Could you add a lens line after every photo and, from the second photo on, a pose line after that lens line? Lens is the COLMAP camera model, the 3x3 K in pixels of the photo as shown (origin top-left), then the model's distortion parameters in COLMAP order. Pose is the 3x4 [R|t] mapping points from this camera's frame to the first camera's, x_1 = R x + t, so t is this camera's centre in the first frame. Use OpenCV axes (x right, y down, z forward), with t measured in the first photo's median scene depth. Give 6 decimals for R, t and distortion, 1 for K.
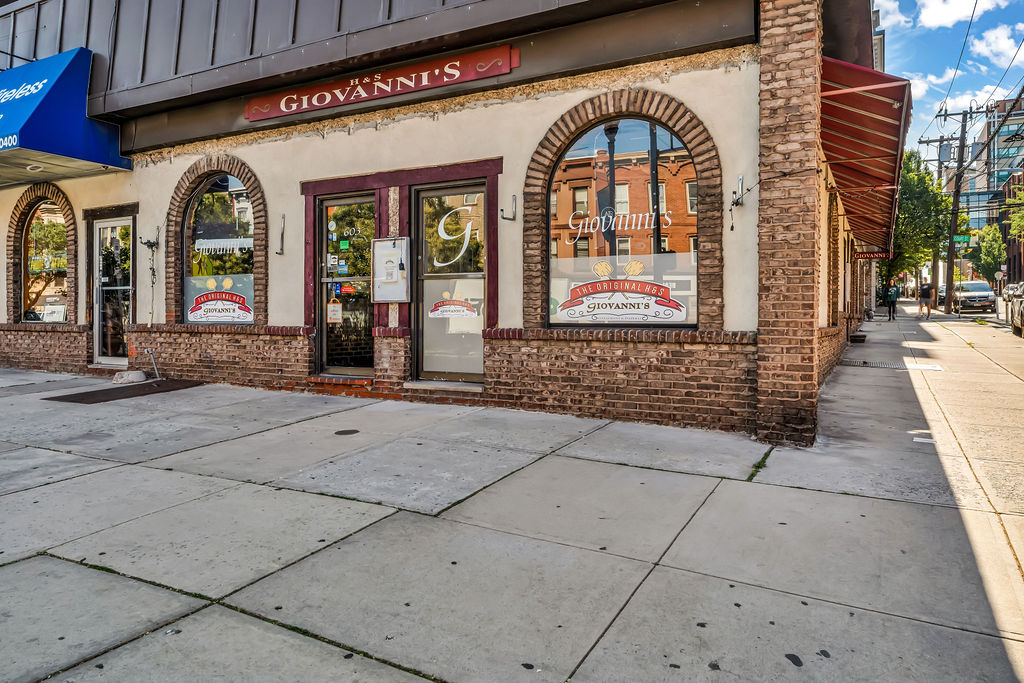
lens RADIAL K [[565.9, 0, 511.0], [0, 565.9, 298.6], [0, 0, 1]] dist [0.000082, 0.000476]
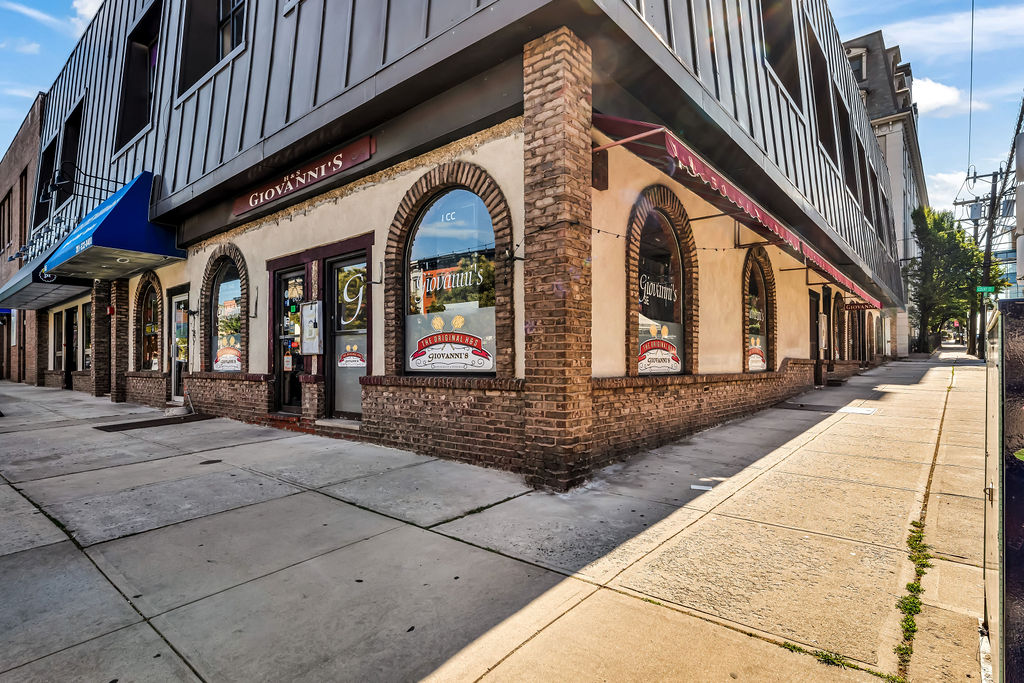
lens RADIAL K [[439.5, 0, 524.7], [0, 439.5, 344.7], [0, 0, 1]] dist [-0.001496, -0.000075]
pose [[0.985126, -0.013635, -0.171293, 0.476774], [0.011658, 0.999853, -0.012541, 0.003432], [0.171439, 0.010358, 0.985140, 0.162212]]
